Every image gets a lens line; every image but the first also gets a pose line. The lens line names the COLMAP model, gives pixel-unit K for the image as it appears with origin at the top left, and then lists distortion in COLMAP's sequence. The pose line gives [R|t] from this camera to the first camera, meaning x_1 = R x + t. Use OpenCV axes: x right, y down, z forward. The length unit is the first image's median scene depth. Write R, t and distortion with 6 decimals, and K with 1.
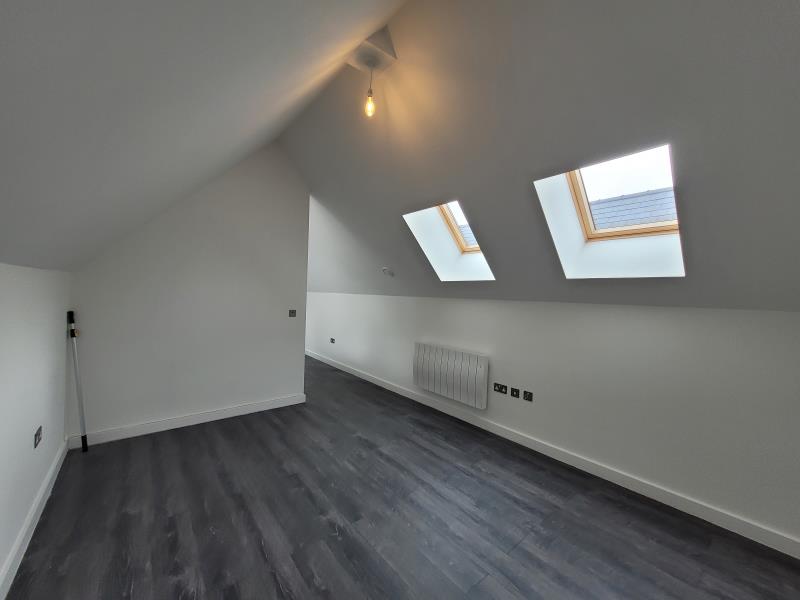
lens RADIAL K [[320.4, 0, 400.0], [0, 320.4, 300.0], [0, 0, 1]] dist [-0.000469, -0.000059]
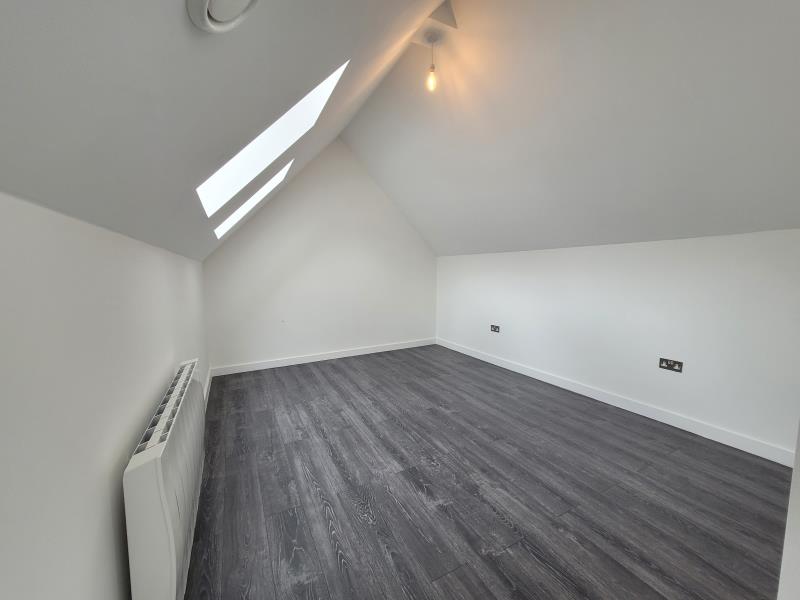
lens RADIAL K [[321.8, 0, 400.0], [0, 321.8, 300.0], [0, 0, 1]] dist [0.000325, -0.000007]
pose [[-0.978334, -0.041713, 0.202789, -0.227470], [-0.019010, 0.993454, 0.112636, 0.022368], [-0.206160, 0.106341, -0.972723, 1.991501]]
